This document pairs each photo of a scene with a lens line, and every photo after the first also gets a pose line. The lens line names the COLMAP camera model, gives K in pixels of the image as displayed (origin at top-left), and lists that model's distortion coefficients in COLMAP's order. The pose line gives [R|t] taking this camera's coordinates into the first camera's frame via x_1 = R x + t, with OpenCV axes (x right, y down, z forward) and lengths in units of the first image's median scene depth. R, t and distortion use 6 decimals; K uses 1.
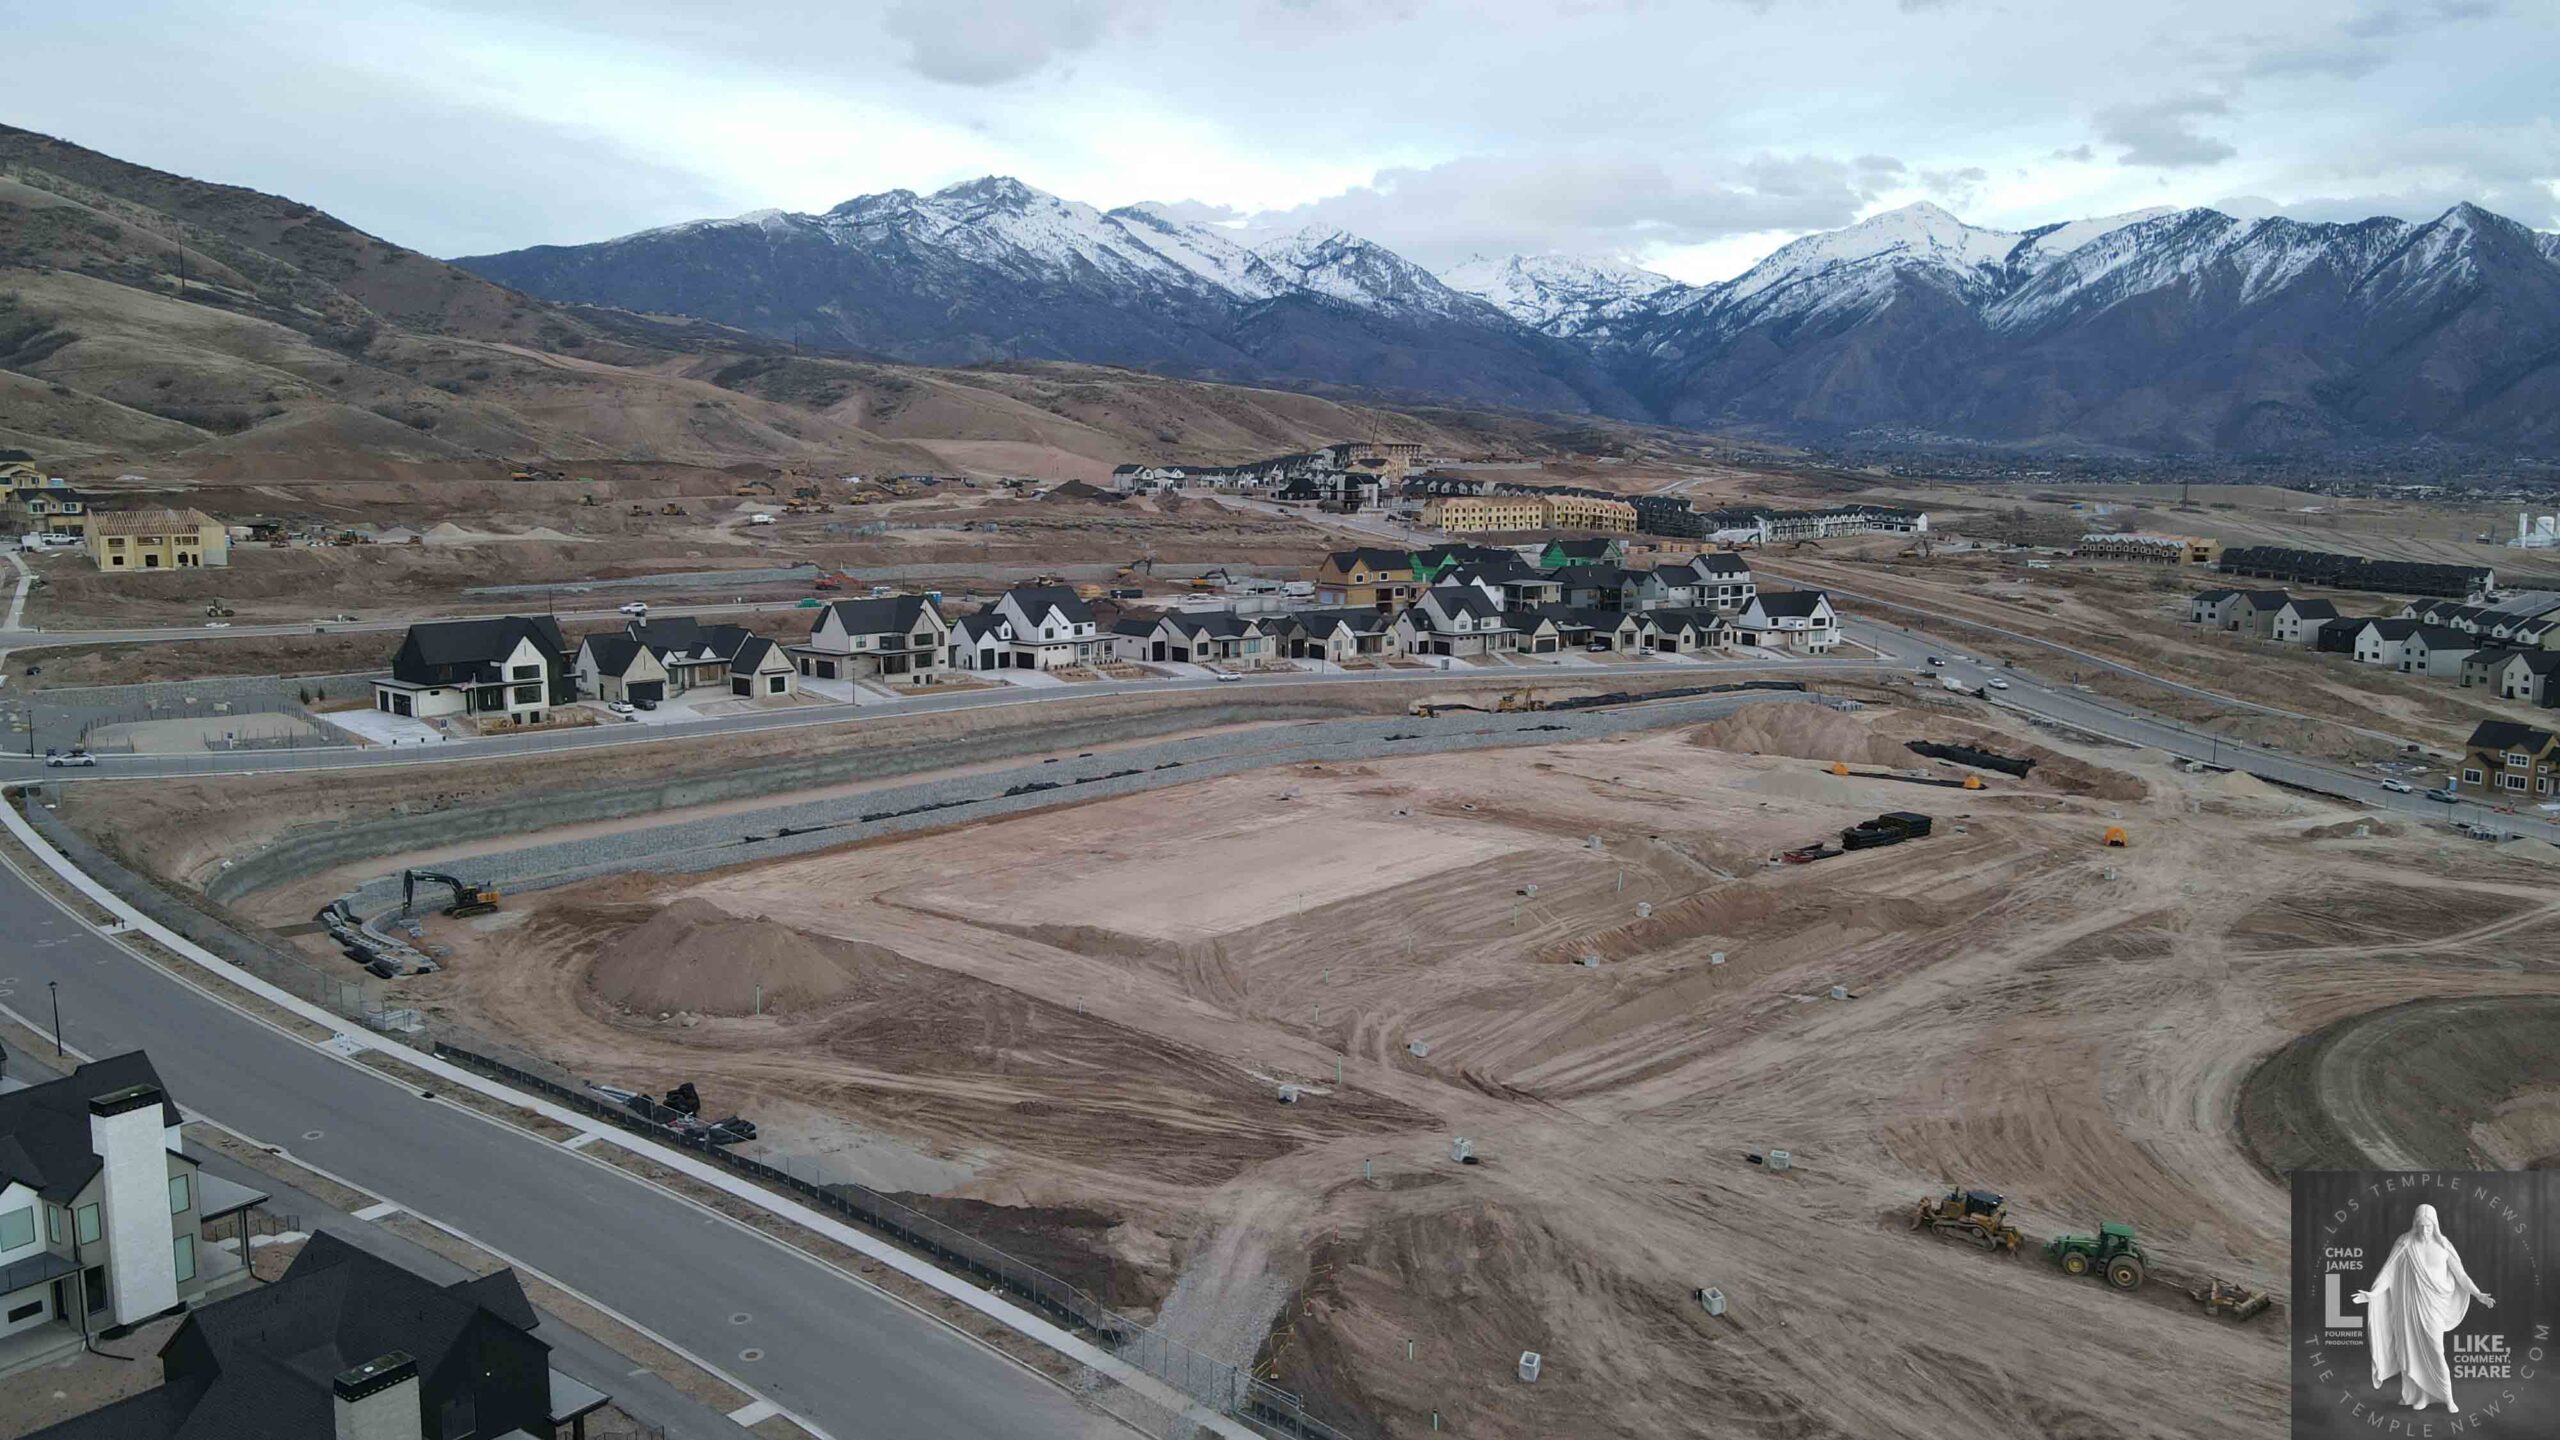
lens RADIAL K [[1896.0, 0, 1270.8], [0, 1896.0, 717.7], [0, 0, 1]] dist [-0.018107, 0.057557]
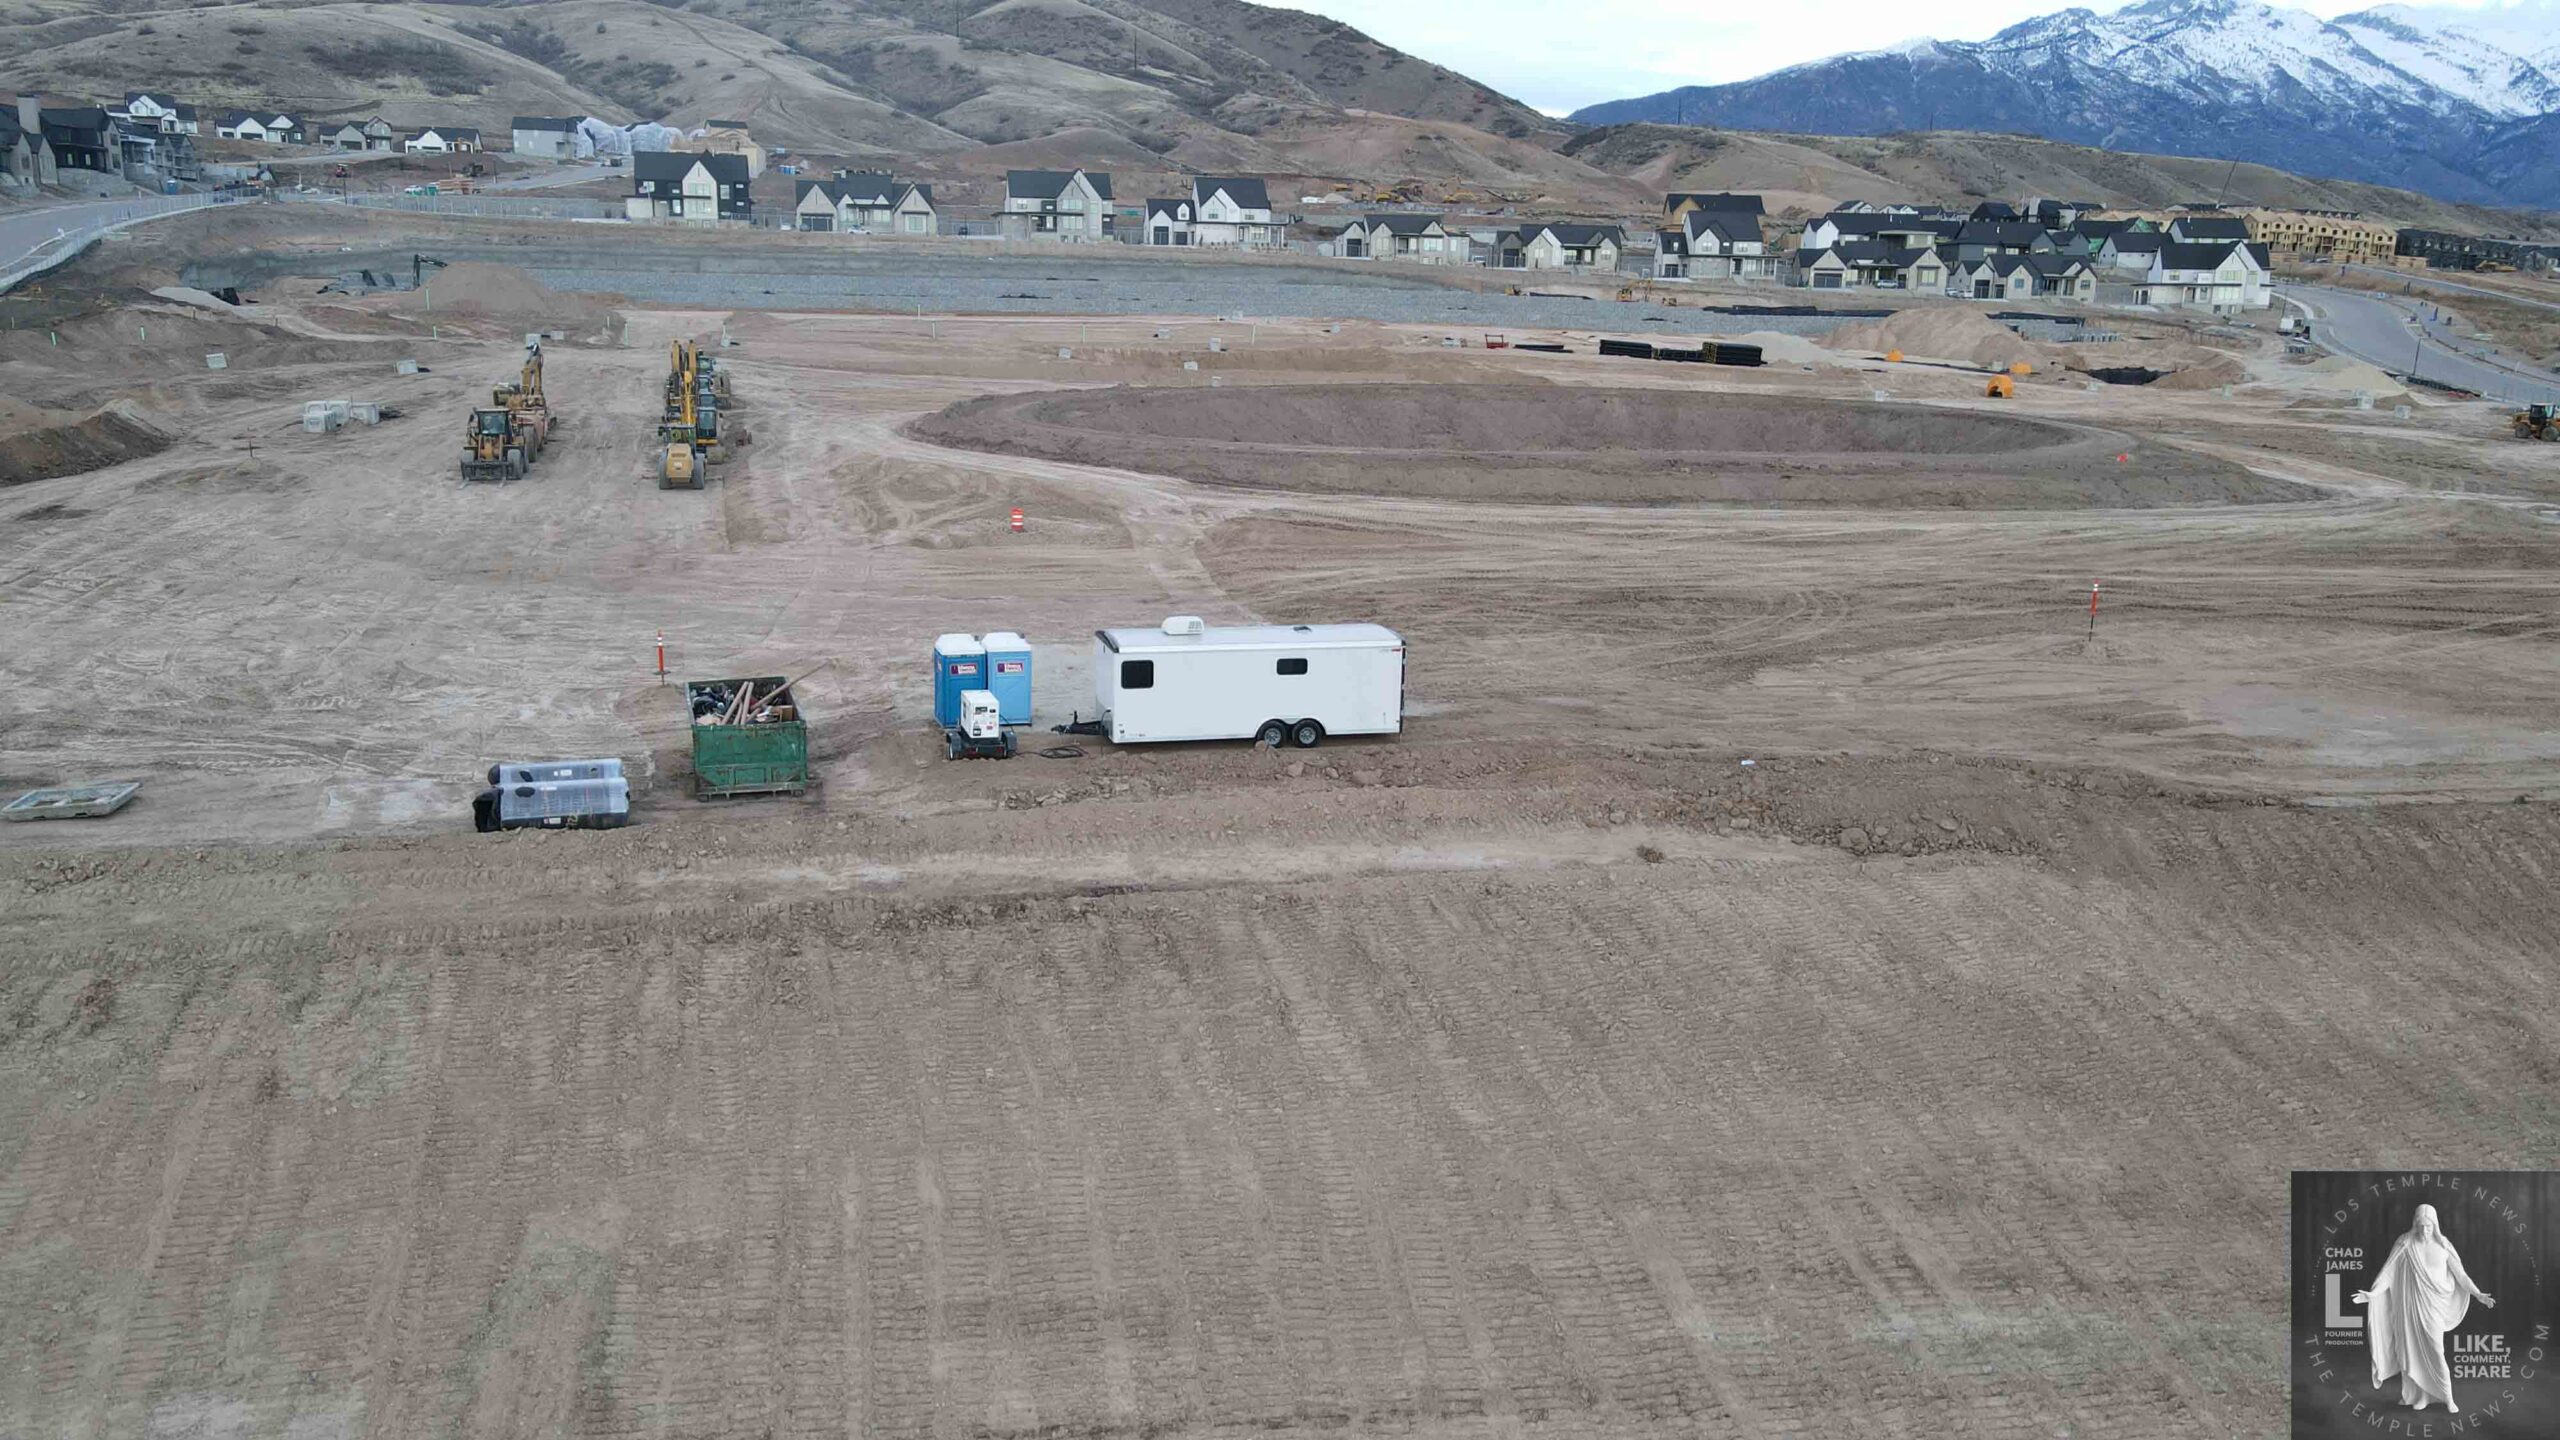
lens RADIAL K [[1892.8, 0, 1277.3], [0, 1892.8, 720.1], [0, 0, 1]] dist [-0.005207, 0.038226]
pose [[0.836481, 0.137166, -0.530552, 0.246674], [-0.095758, 0.989858, 0.104938, 0.058612], [0.539565, -0.036974, 0.841132, 0.031908]]
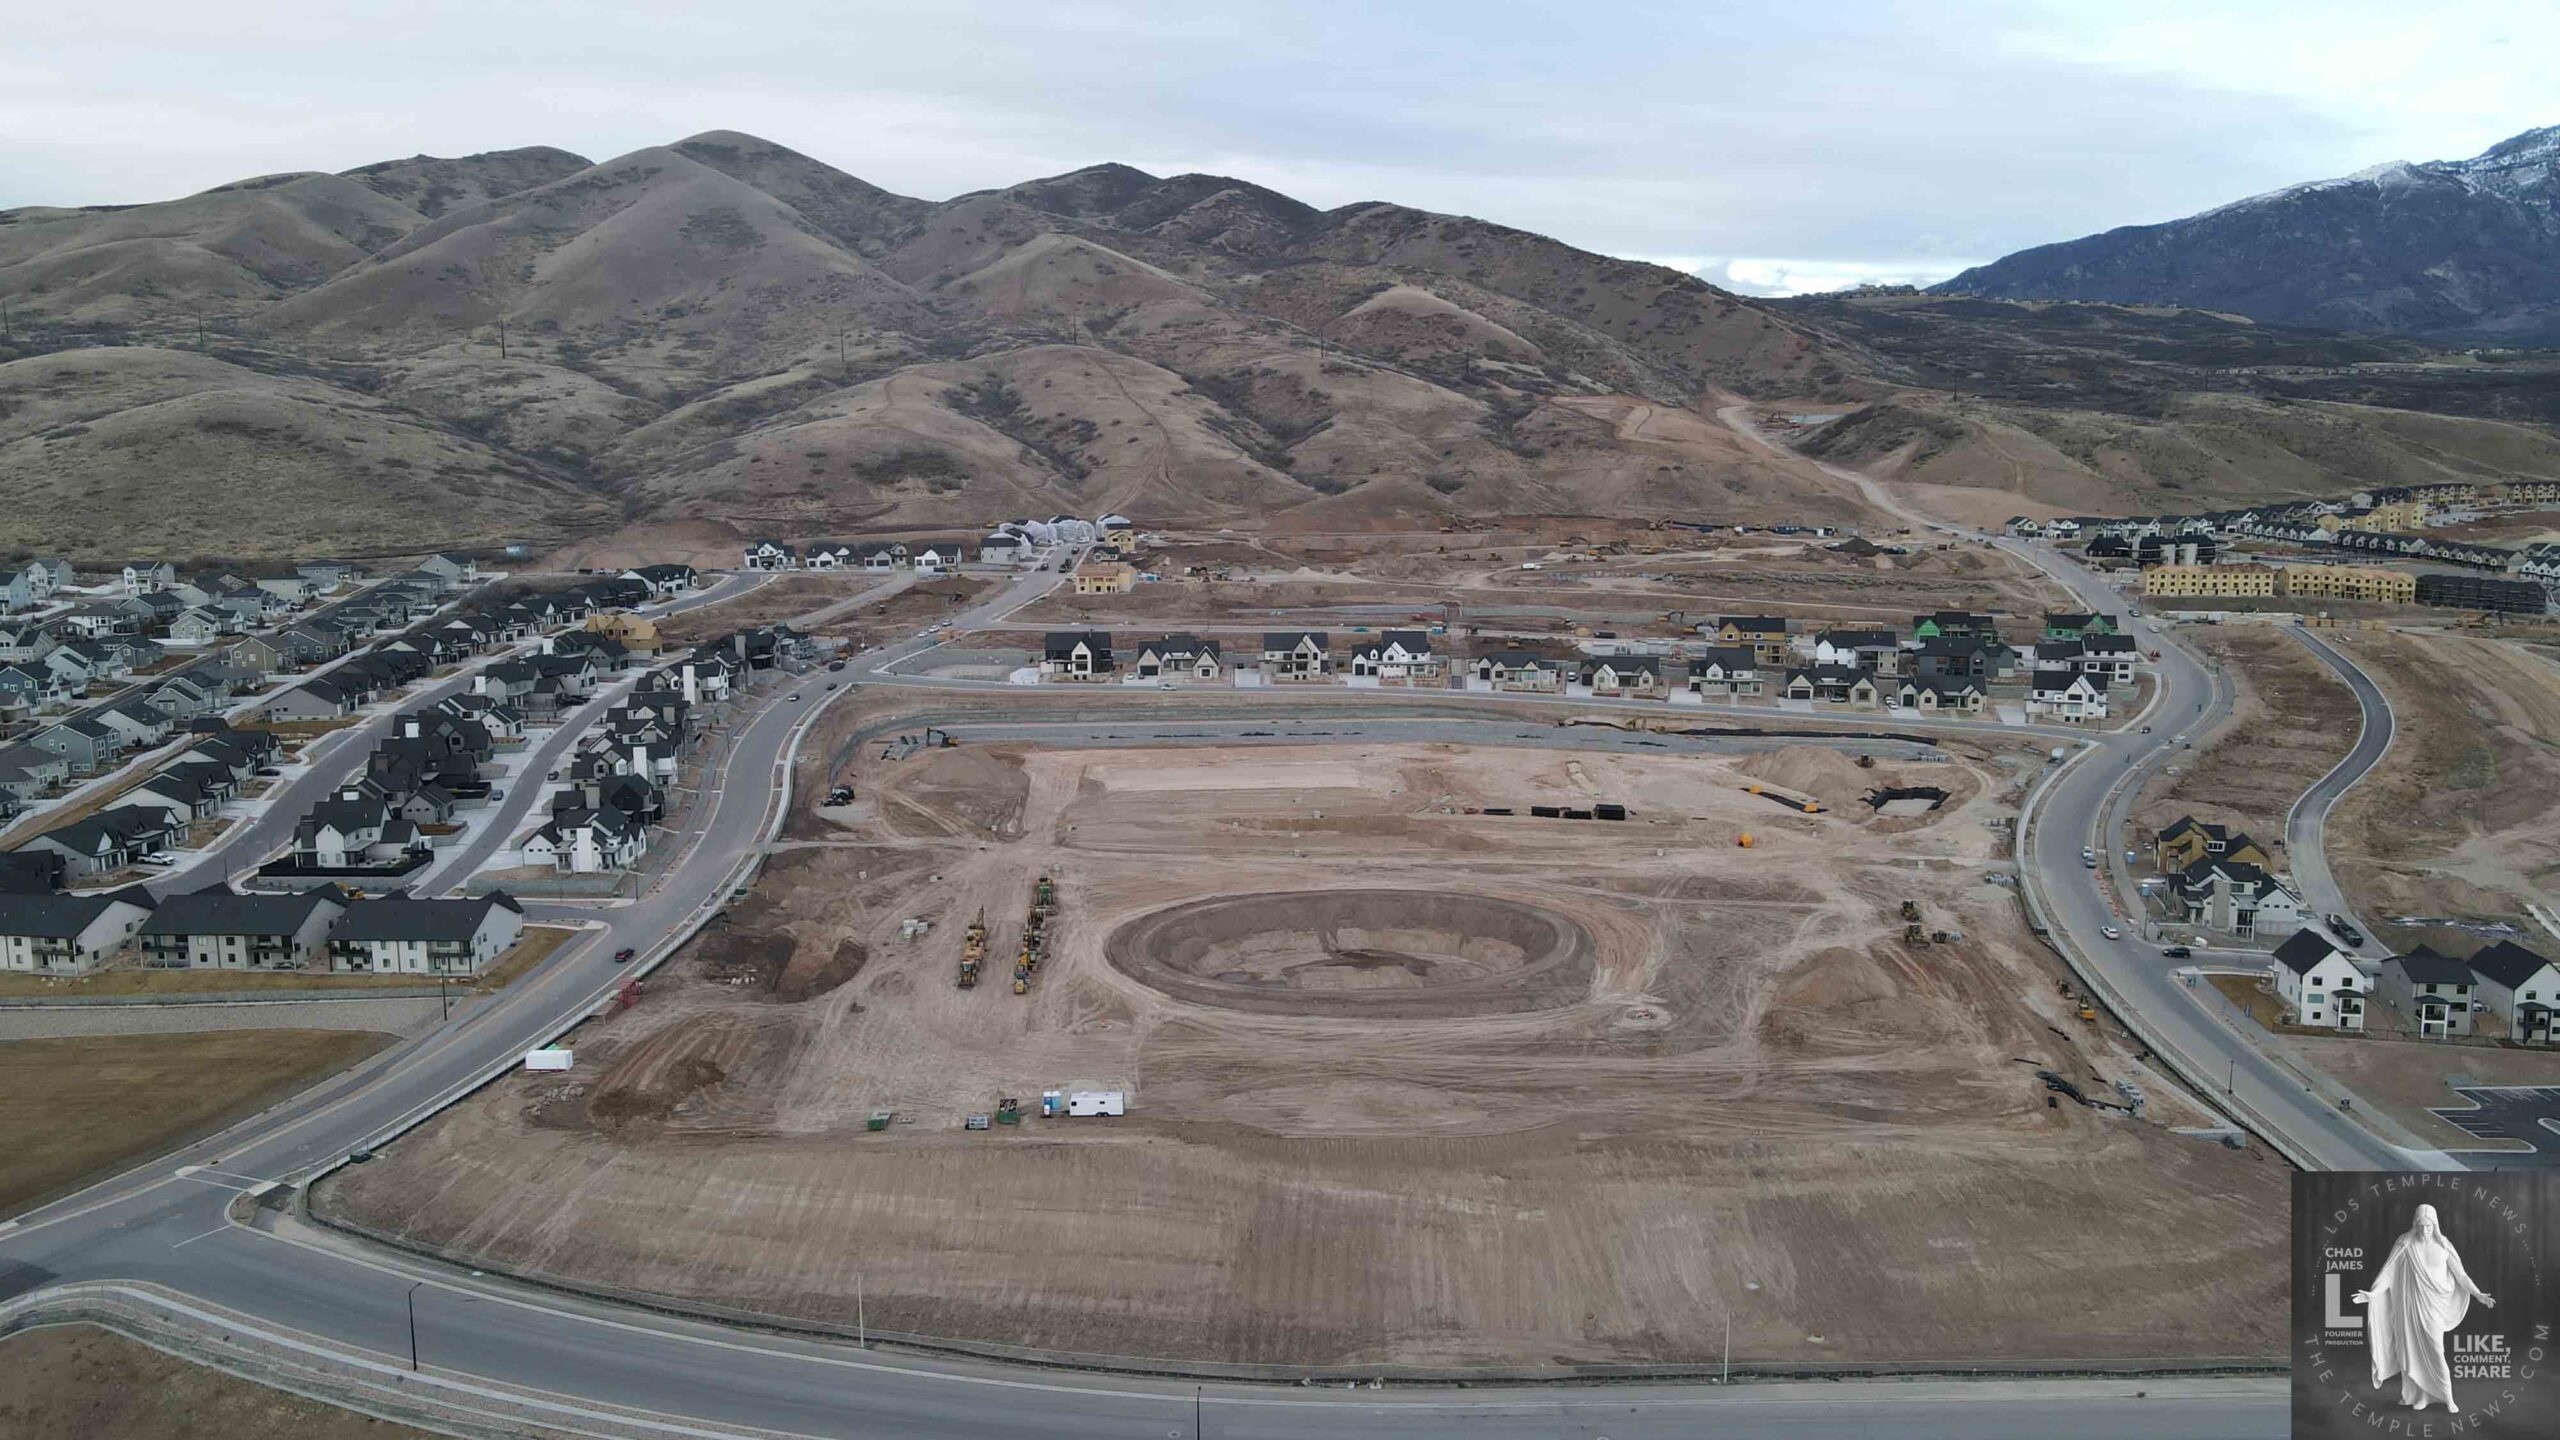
lens RADIAL K [[1898.8, 0, 1275.0], [0, 1898.8, 714.5], [0, 0, 1]] dist [-0.008922, 0.046504]
pose [[0.695681, 0.100706, -0.711256, 0.488222], [-0.092320, 0.994448, 0.050505, -0.032361], [0.712394, 0.030528, 0.701116, -0.148117]]
